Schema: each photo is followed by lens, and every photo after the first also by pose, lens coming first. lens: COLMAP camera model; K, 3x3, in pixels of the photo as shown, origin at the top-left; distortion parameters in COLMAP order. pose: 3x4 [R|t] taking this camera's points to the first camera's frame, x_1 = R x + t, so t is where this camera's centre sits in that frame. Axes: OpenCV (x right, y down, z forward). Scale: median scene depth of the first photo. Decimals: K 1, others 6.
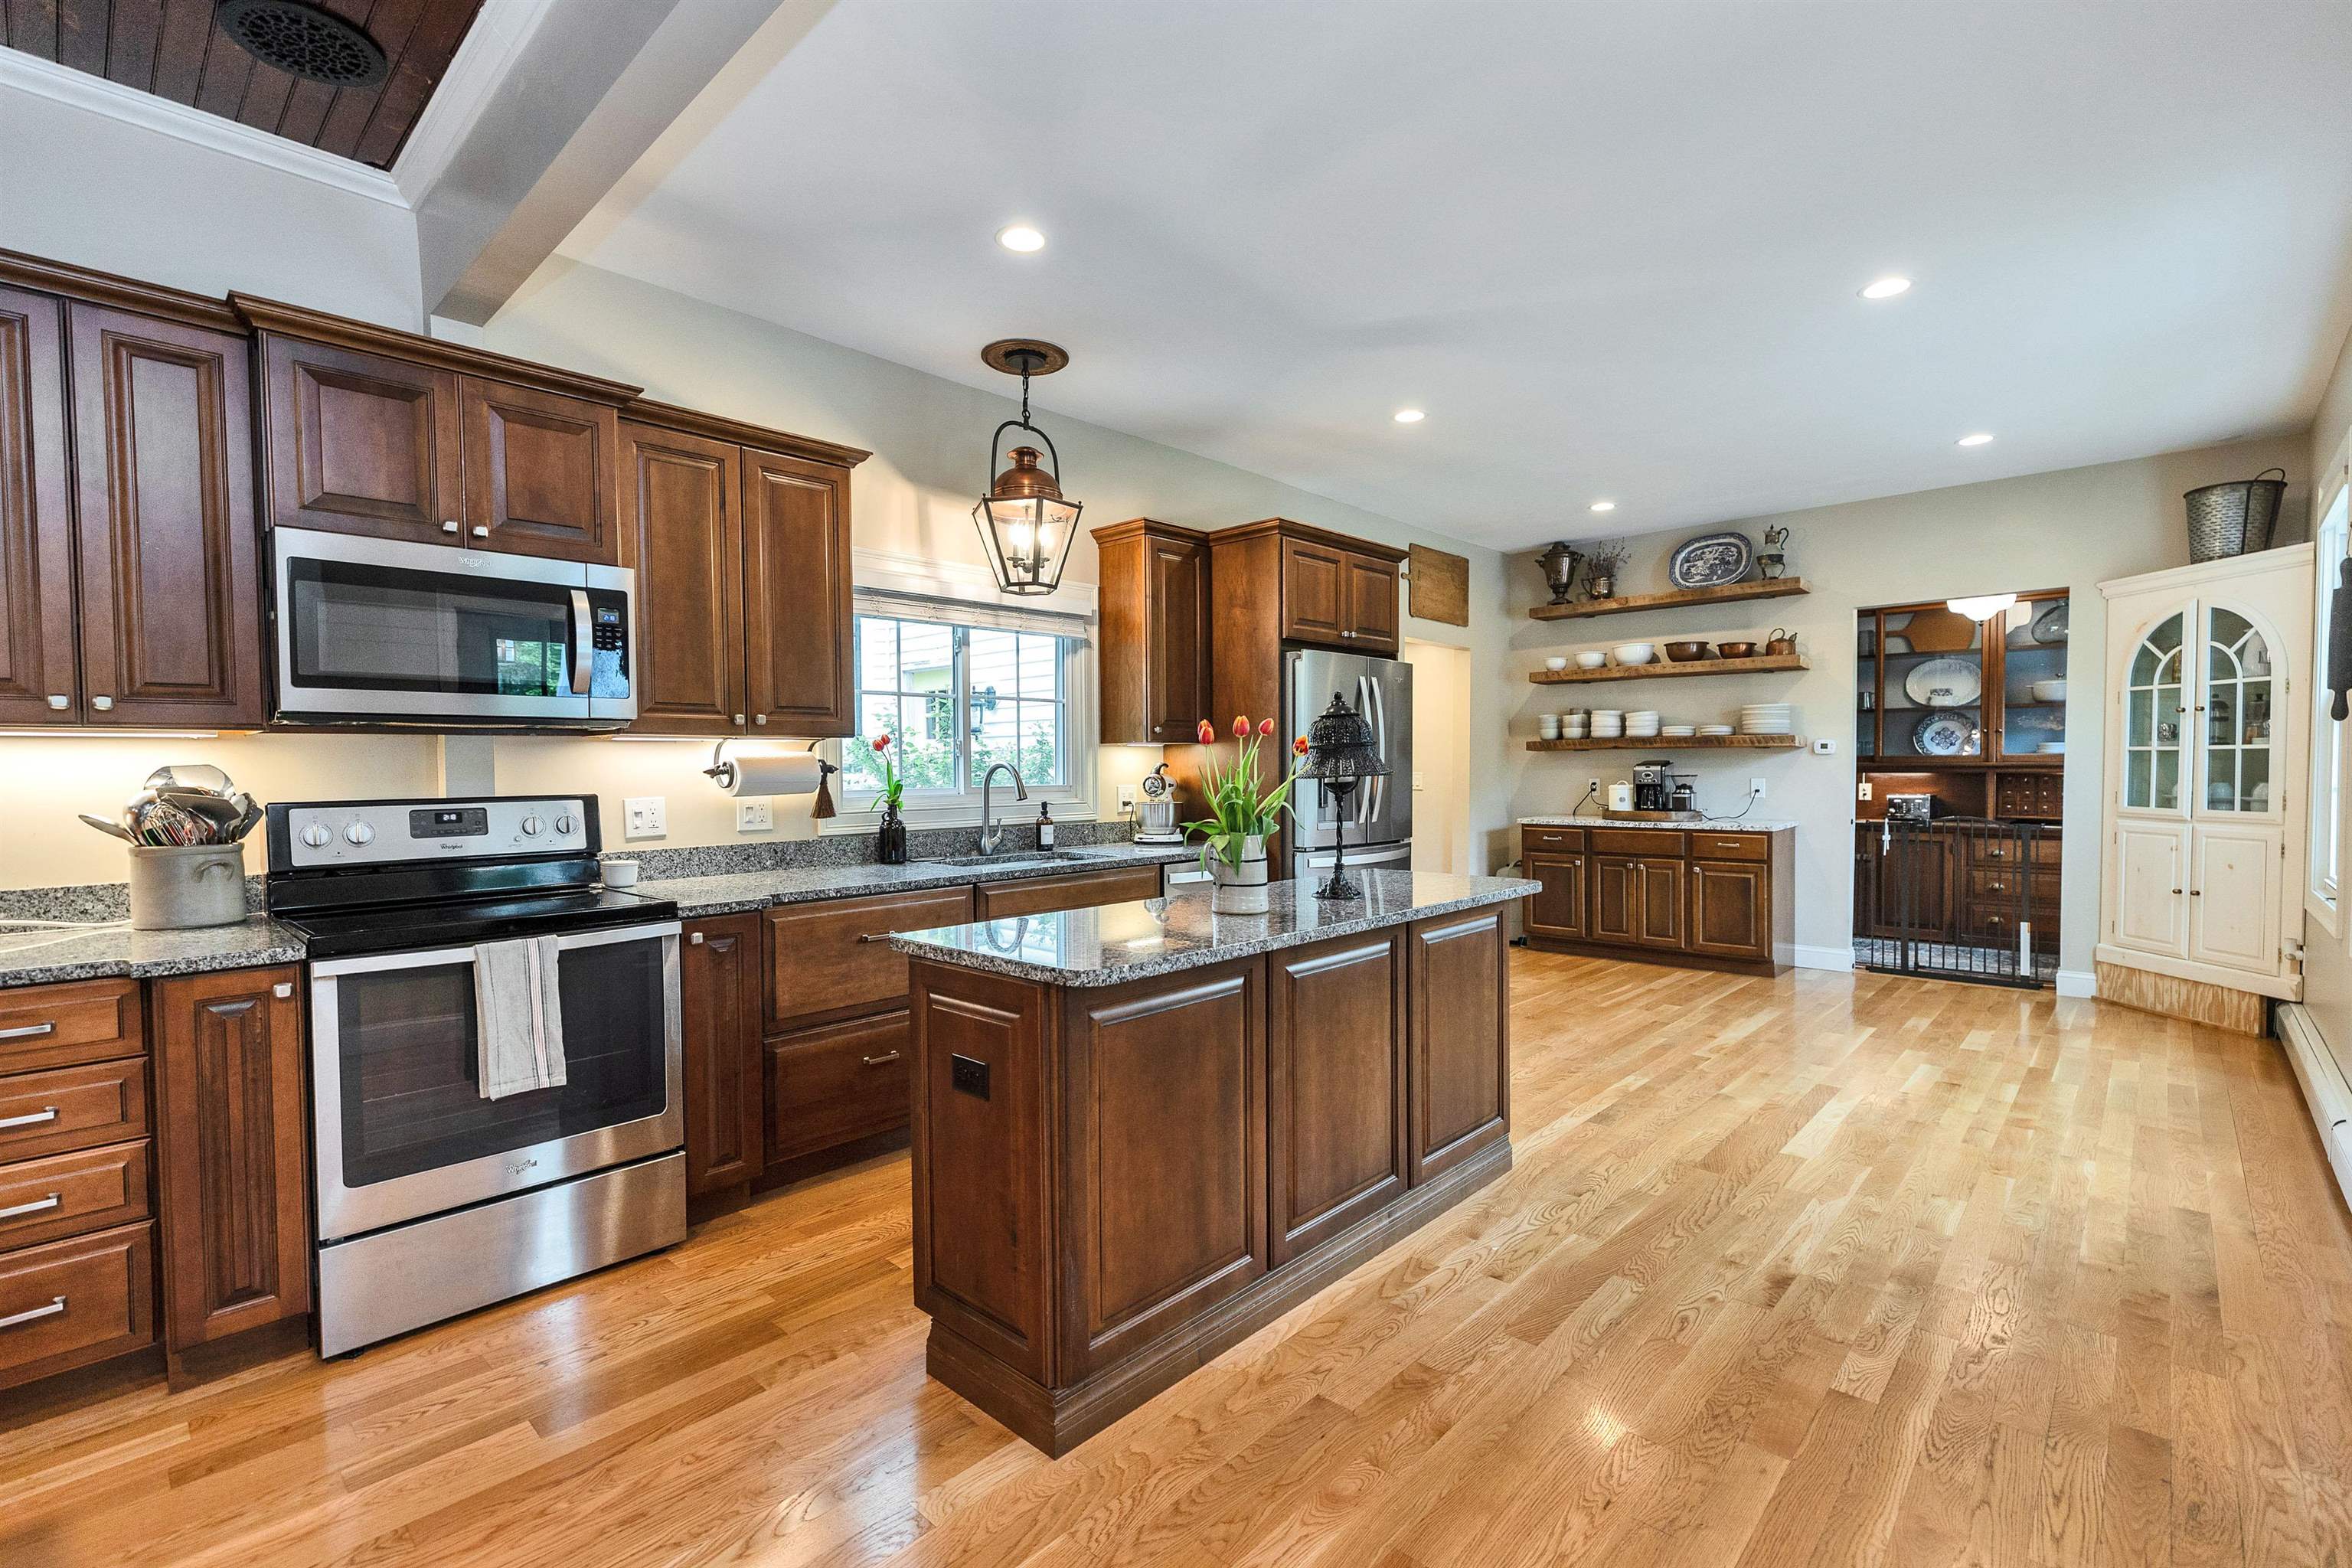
lens RADIAL K [[1060.4, 0, 1170.7], [0, 1060.4, 786.7], [0, 0, 1]] dist [0.002937, -0.000968]
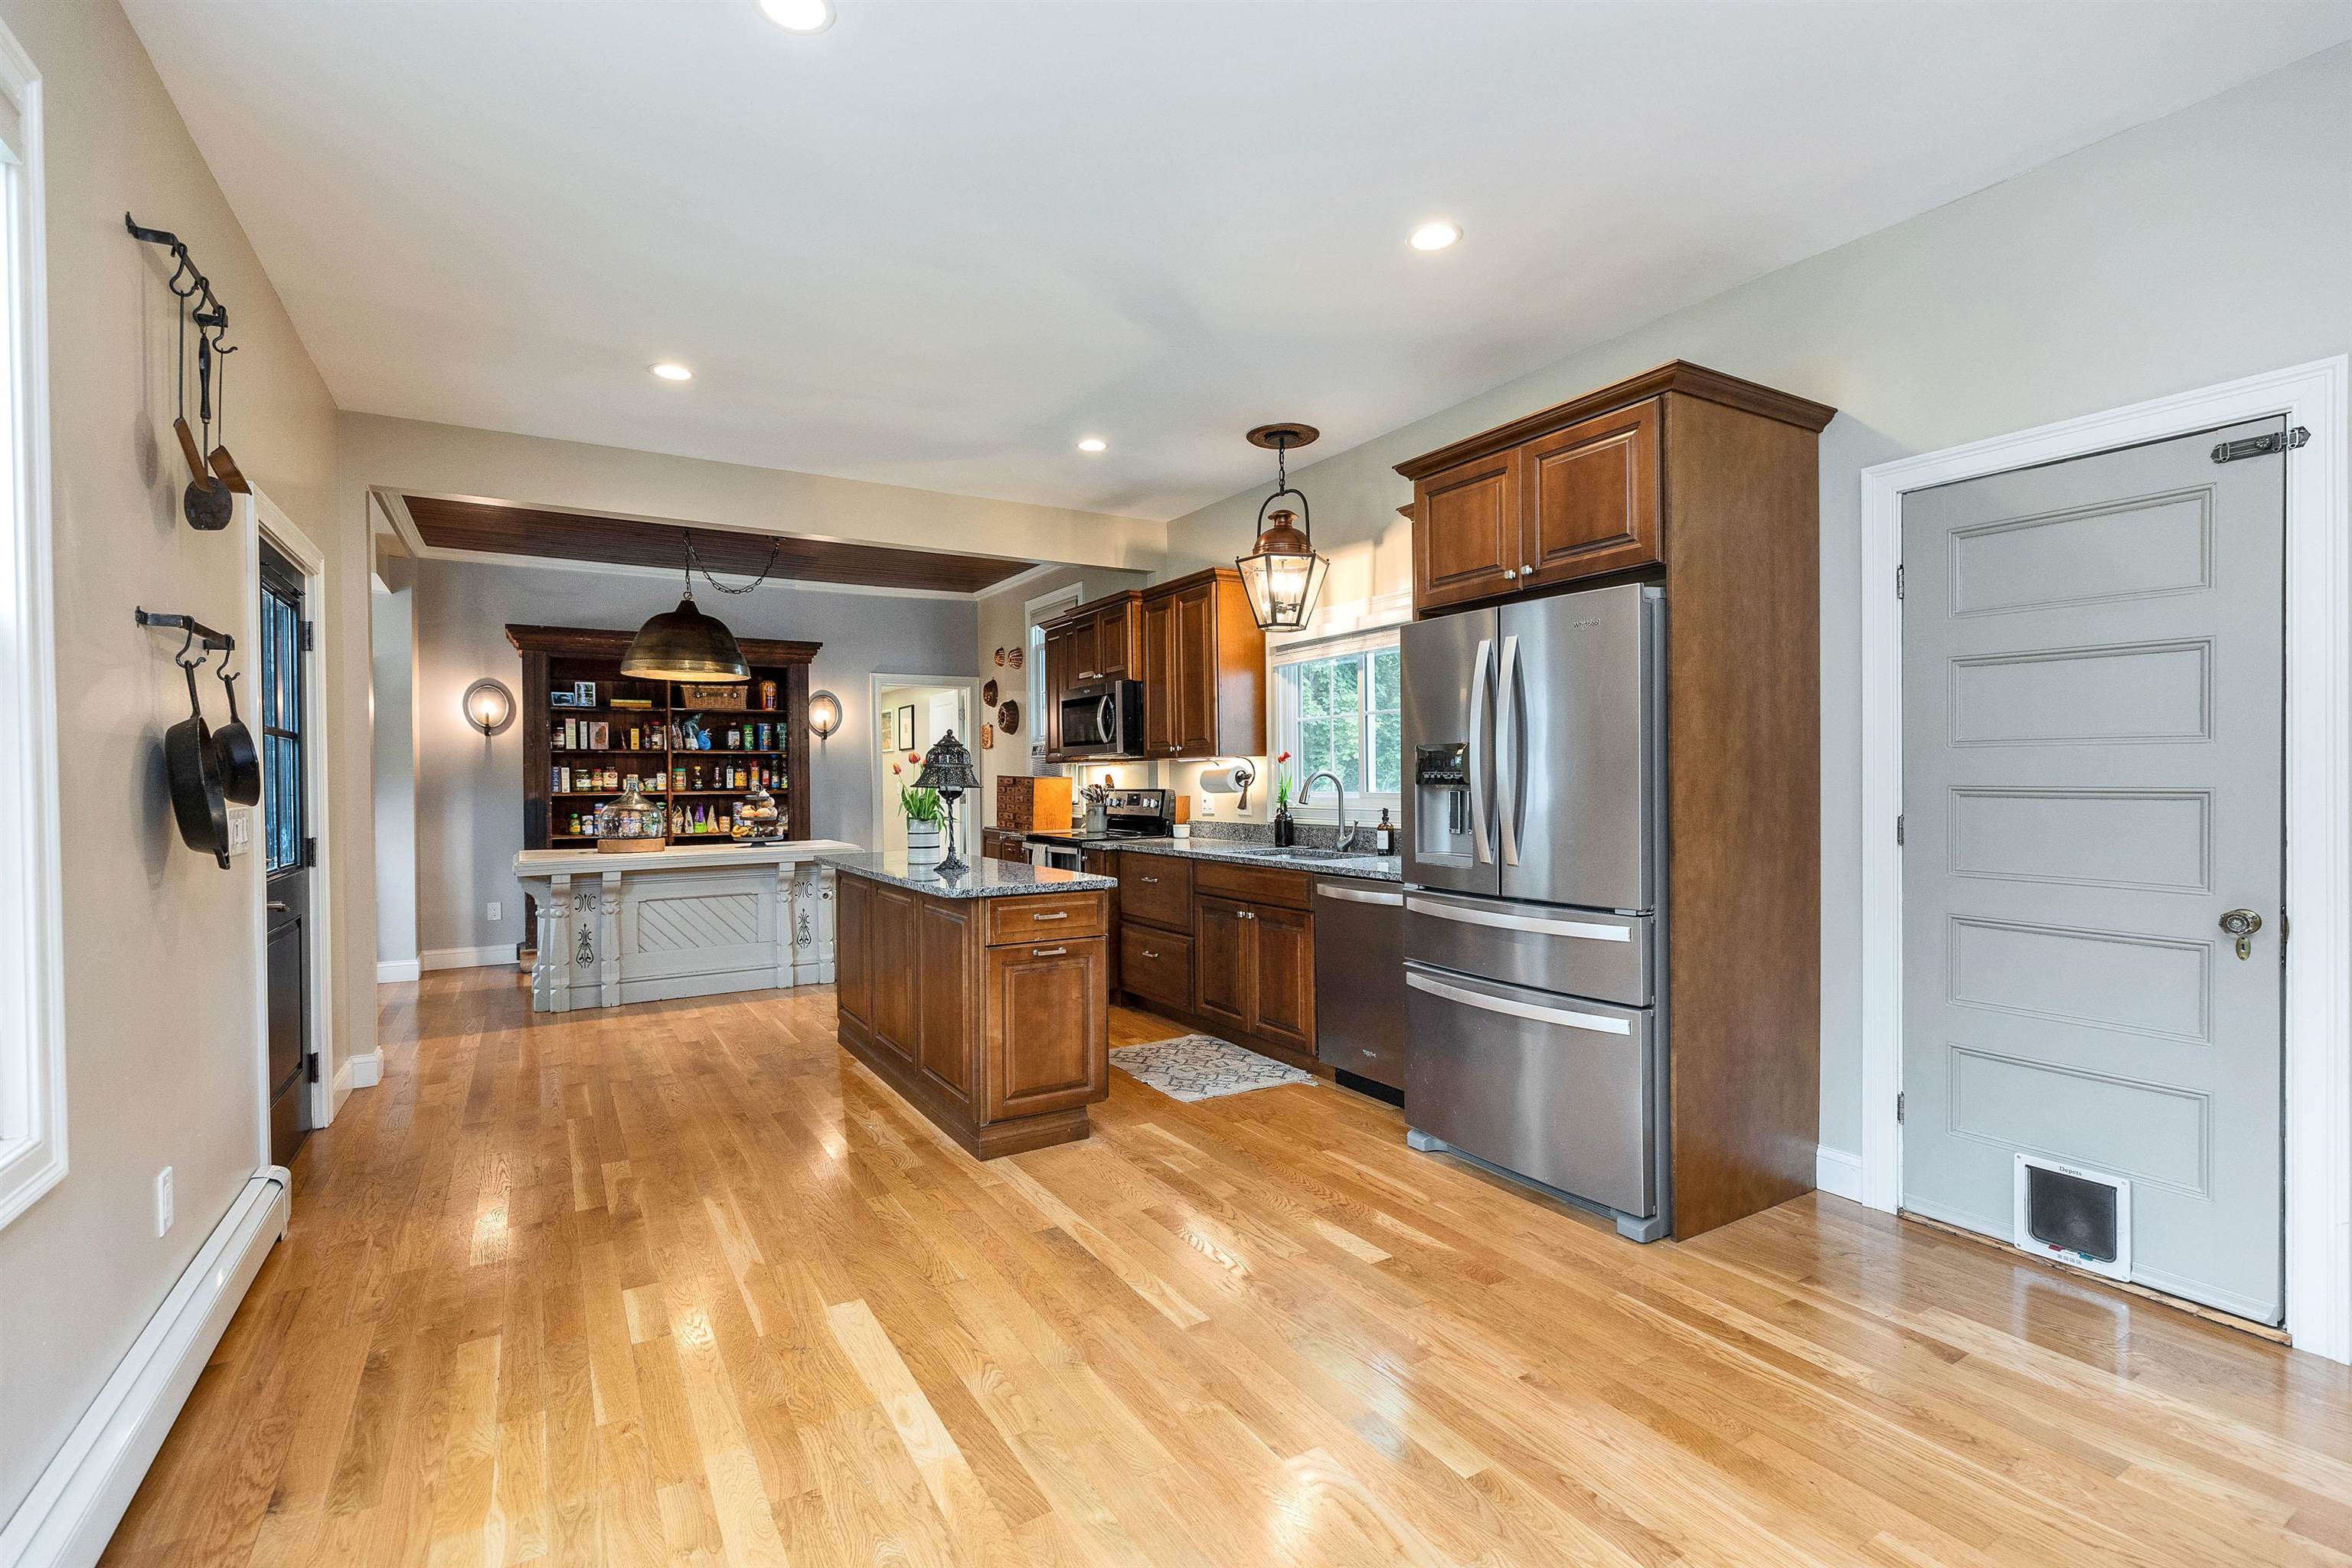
lens RADIAL K [[1060.4, 0, 1170.7], [0, 1060.4, 786.7], [0, 0, 1]] dist [0.002937, -0.000968]
pose [[-0.271230, 0.018574, -0.962335, 1.058682], [-0.007315, 0.999745, 0.021357, -0.031159], [0.962487, 0.012832, -0.271025, 1.209594]]
